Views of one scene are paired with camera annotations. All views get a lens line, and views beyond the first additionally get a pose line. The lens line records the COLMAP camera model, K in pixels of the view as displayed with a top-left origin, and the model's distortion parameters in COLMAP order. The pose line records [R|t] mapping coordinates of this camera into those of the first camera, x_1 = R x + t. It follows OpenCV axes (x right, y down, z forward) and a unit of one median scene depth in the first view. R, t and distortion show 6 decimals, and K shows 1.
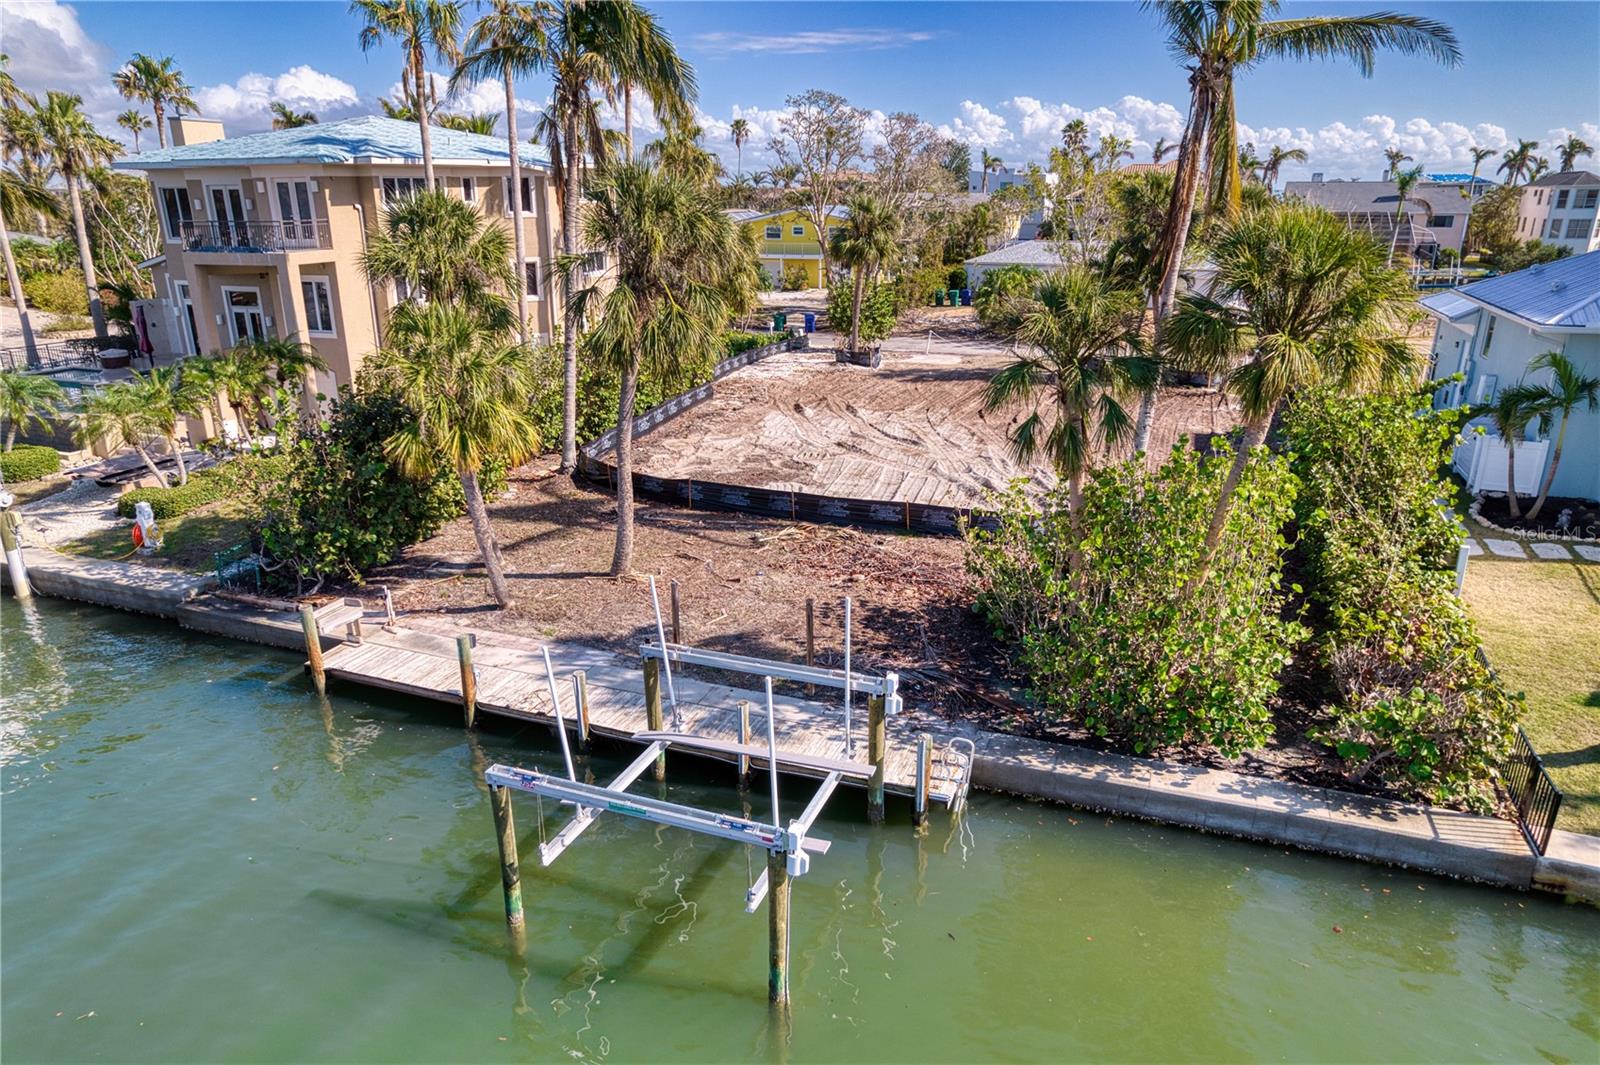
lens RADIAL K [[1023.9, 0, 800.0], [0, 1023.9, 532.5], [0, 0, 1]] dist [-0.078672, 0.074274]
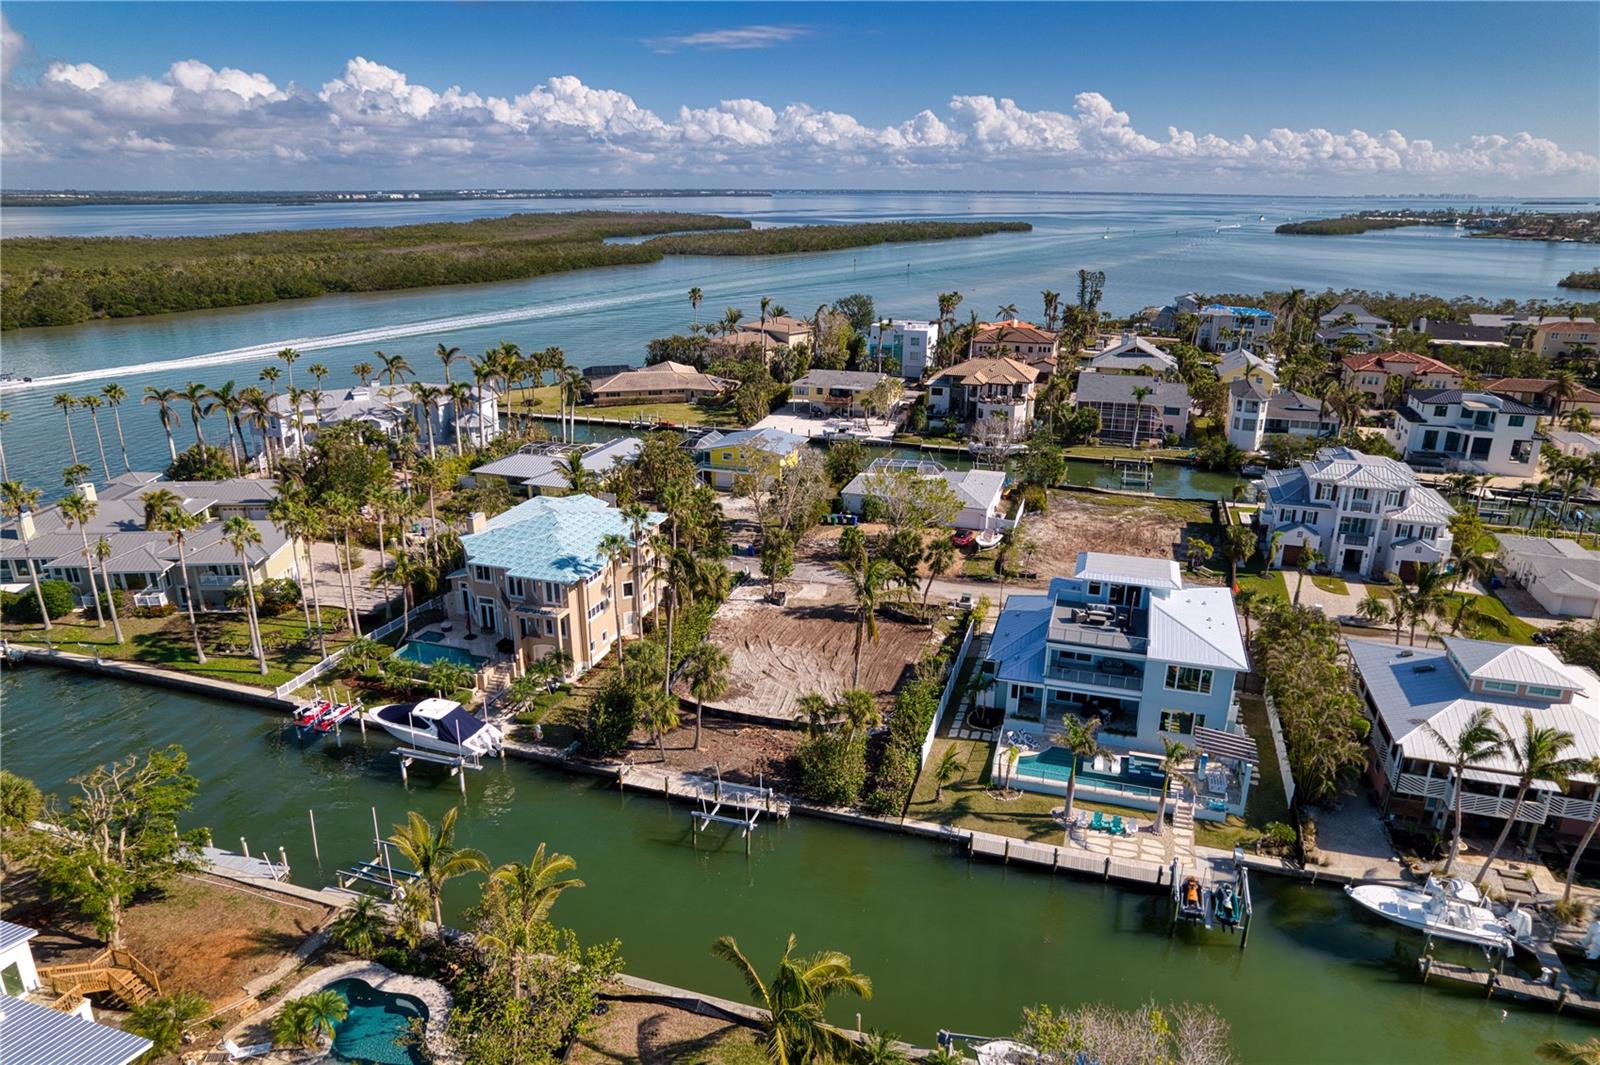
lens RADIAL K [[1023.9, 0, 800.0], [0, 1023.9, 532.5], [0, 0, 1]] dist [-0.078672, 0.074274]
pose [[0.998355, -0.010142, 0.056430, -0.017998], [0.010080, 0.999948, 0.001391, -0.700016], [-0.056441, -0.000820, 0.998406, -2.465460]]
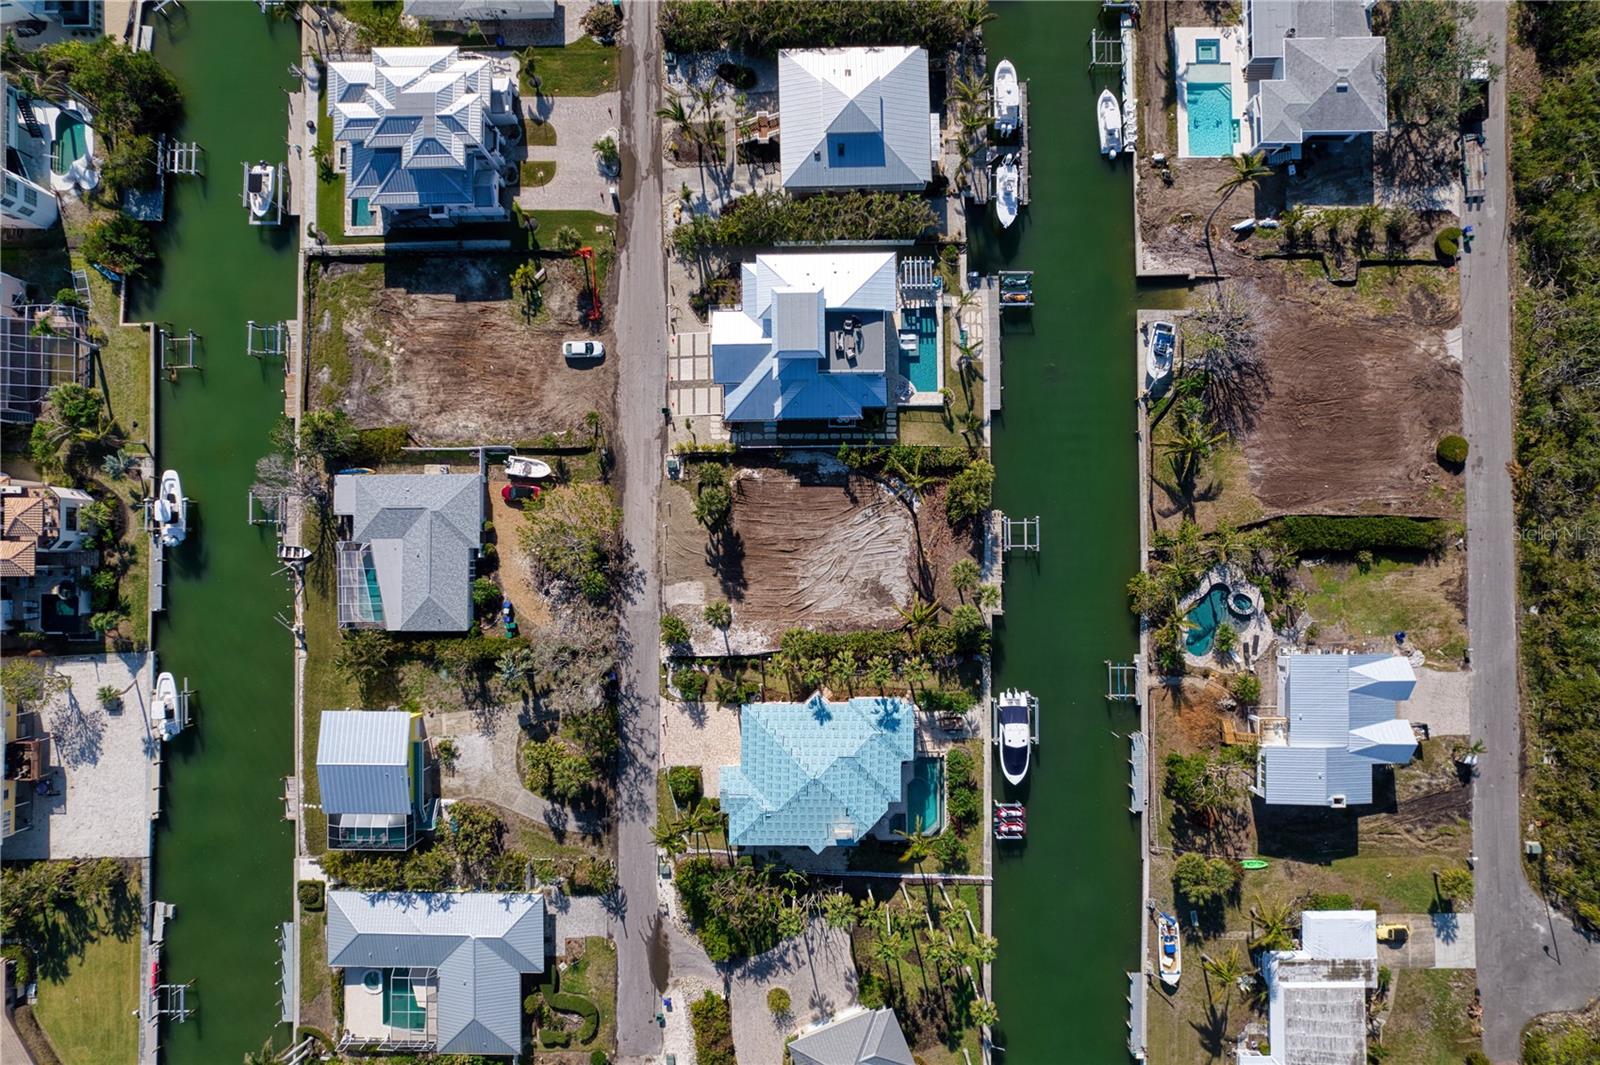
lens RADIAL K [[1023.9, 0, 800.0], [0, 1023.9, 532.5], [0, 0, 1]] dist [-0.078672, 0.074274]
pose [[-0.362692, -0.931418, 0.030261, 0.229212], [0.320775, -0.094289, 0.942451, -5.592844], [-0.874962, 0.351526, 0.332973, -0.178802]]
